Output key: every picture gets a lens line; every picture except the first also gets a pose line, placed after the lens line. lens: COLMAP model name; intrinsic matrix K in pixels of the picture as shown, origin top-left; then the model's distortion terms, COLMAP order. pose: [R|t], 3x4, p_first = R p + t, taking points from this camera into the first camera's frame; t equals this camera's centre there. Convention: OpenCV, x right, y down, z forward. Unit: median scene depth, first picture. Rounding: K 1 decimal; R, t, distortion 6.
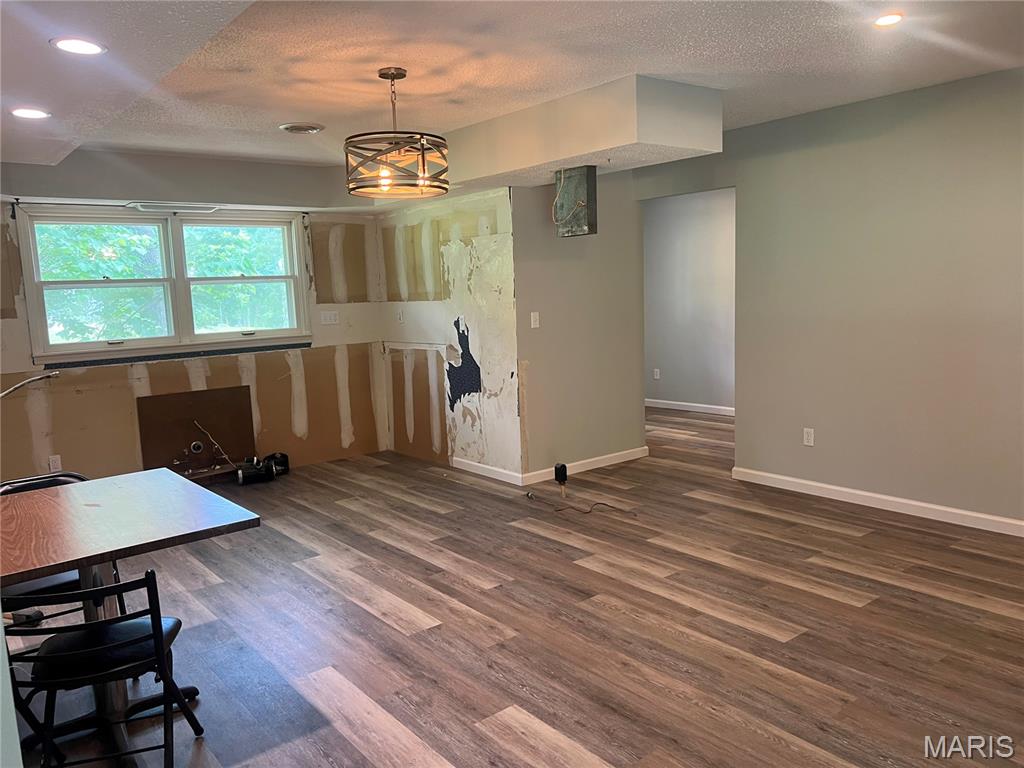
lens RADIAL K [[769.4, 0, 513.6], [0, 769.4, 386.5], [0, 0, 1]] dist [0.072093, -0.076886]
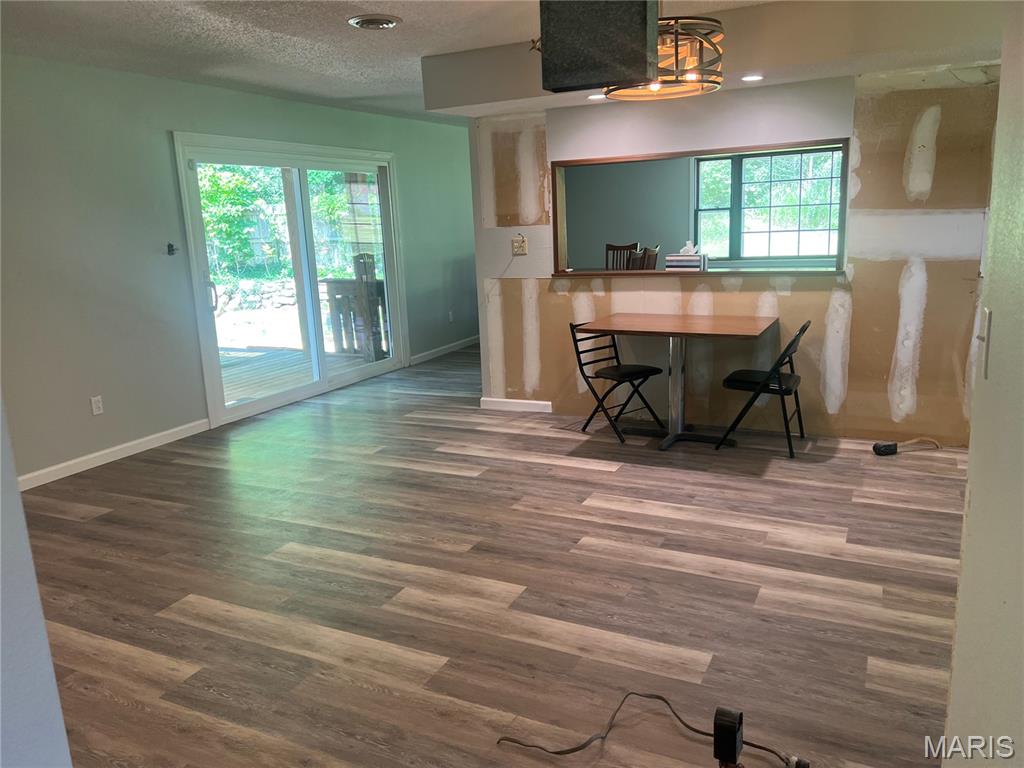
lens RADIAL K [[769.4, 0, 512.6], [0, 769.4, 386.3], [0, 0, 1]] dist [0.072093, -0.076886]
pose [[-0.909637, 0.164949, -0.381251, 0.373361], [0.023556, 0.936789, 0.349102, -0.239827], [0.414736, 0.308575, -0.856023, 1.709994]]
